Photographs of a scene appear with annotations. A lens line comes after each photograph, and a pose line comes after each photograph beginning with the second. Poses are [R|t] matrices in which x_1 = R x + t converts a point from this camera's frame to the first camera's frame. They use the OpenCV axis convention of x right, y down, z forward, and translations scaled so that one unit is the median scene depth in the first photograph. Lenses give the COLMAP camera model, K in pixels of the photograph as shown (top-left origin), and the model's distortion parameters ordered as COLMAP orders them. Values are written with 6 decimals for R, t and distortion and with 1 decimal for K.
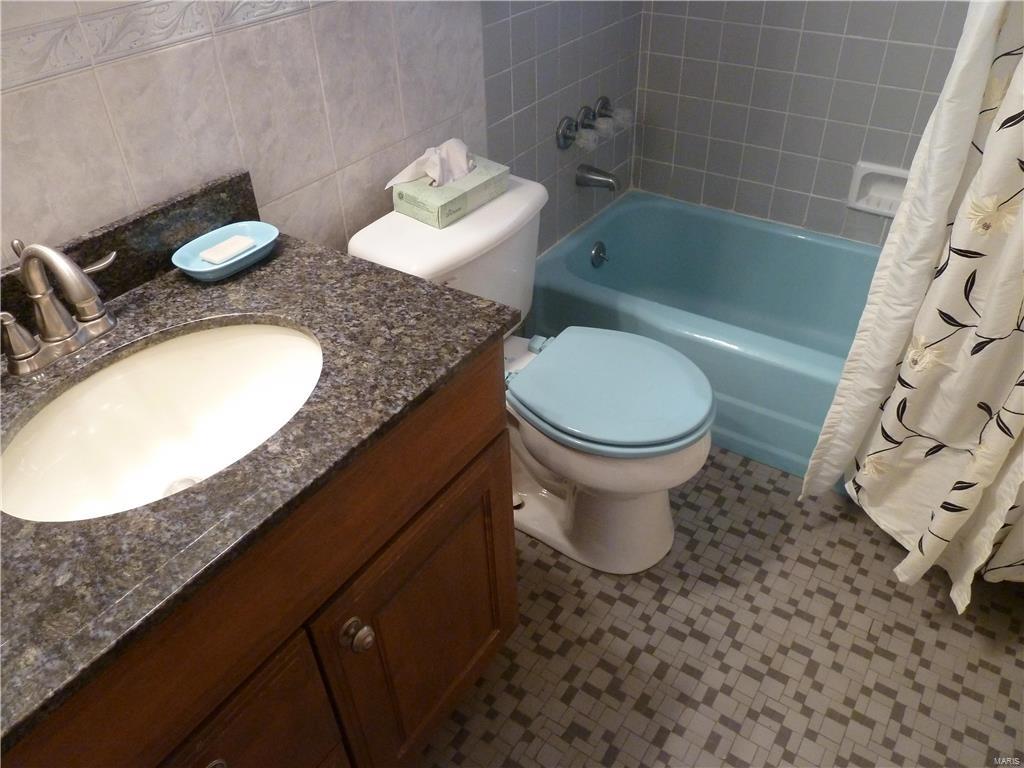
lens RADIAL K [[760.8, 0, 514.1], [0, 760.8, 380.6], [0, 0, 1]] dist [-0.034415, 0.003588]
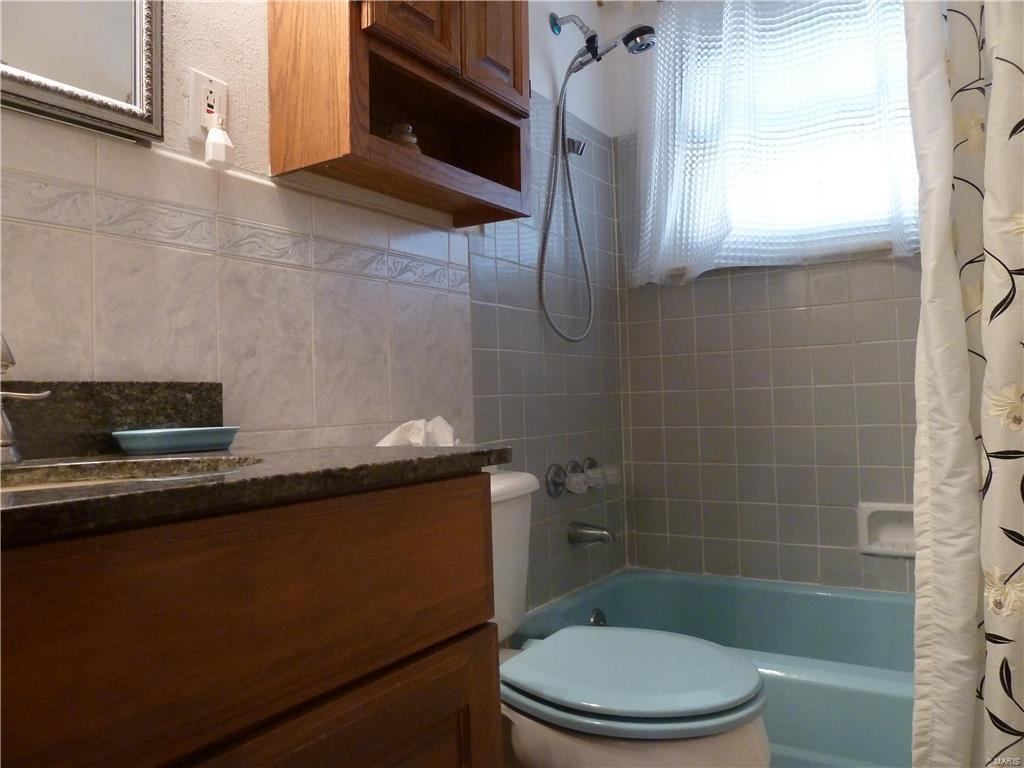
lens RADIAL K [[760.8, 0, 510.8], [0, 760.8, 386.7], [0, 0, 1]] dist [-0.034415, 0.003588]
pose [[0.999925, -0.004783, 0.011265, 0.000334], [0.010754, 0.782748, -0.622246, 0.340694], [-0.005842, 0.622321, 0.782741, 0.273333]]
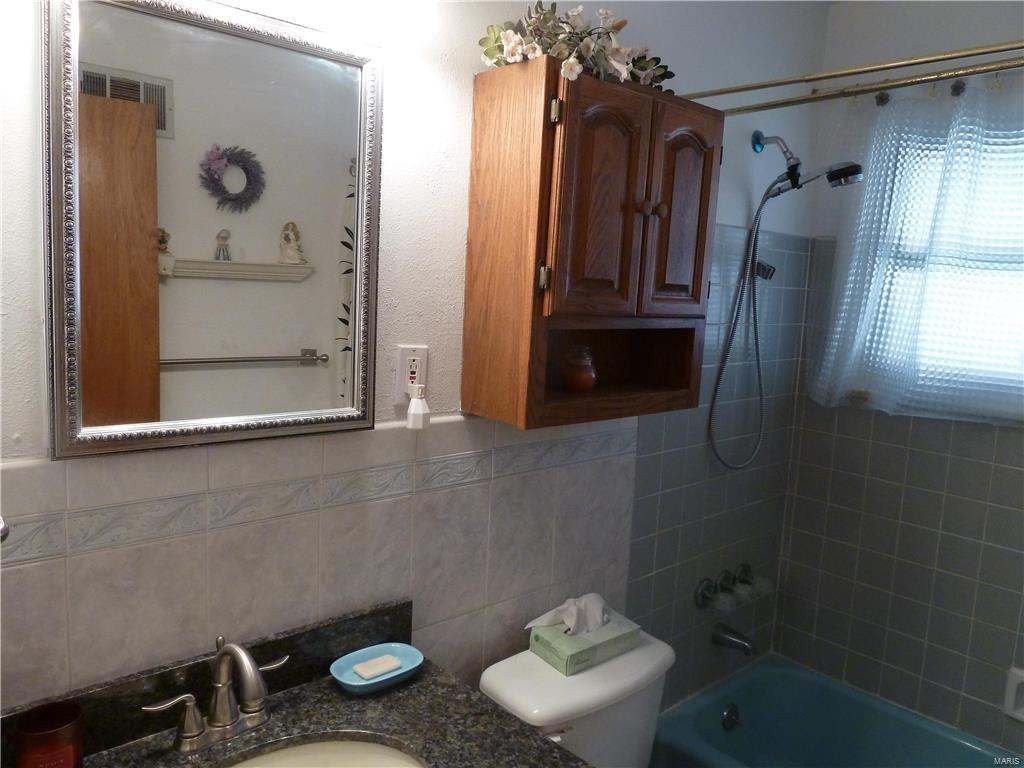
lens RADIAL K [[760.8, 0, 515.8], [0, 760.8, 382.4], [0, 0, 1]] dist [-0.034415, 0.003588]
pose [[0.968166, 0.099448, -0.229704, 0.046983], [-0.200381, 0.857883, -0.473164, -0.043252], [0.150004, 0.504130, 0.850501, -0.167532]]
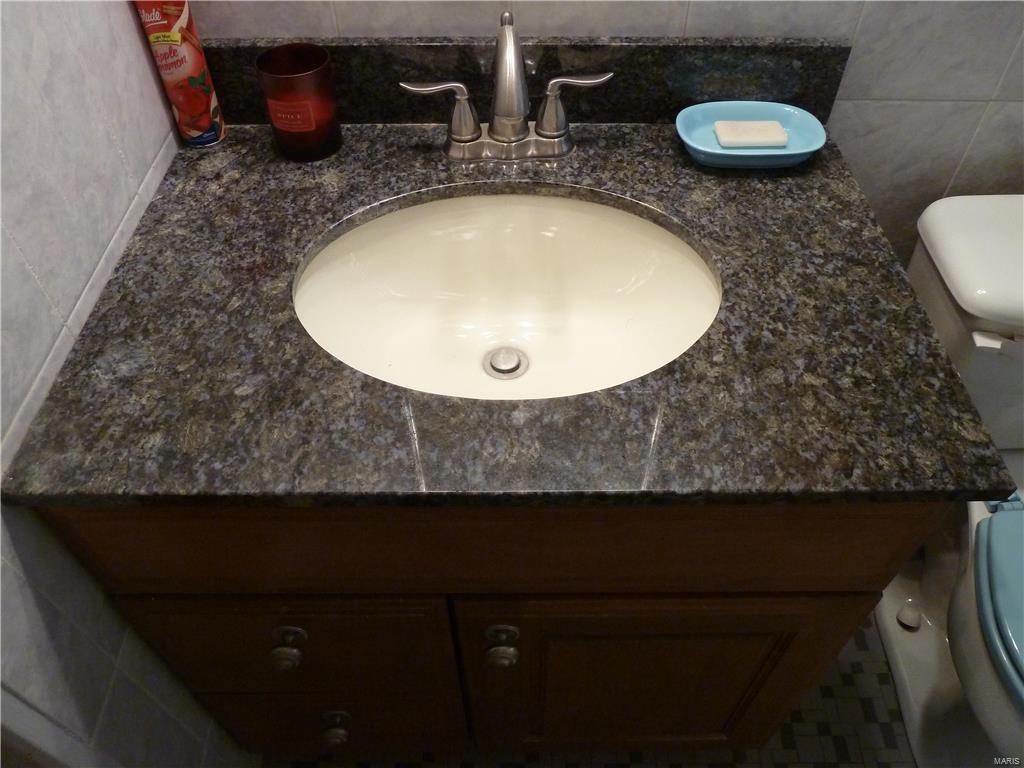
lens RADIAL K [[760.8, 0, 521.9], [0, 760.8, 375.5], [0, 0, 1]] dist [-0.034415, 0.003588]
pose [[0.562230, 0.636693, -0.527749, 0.037953], [-0.510241, 0.769287, 0.384515, -0.165261], [0.650808, 0.053094, 0.757383, 0.312749]]
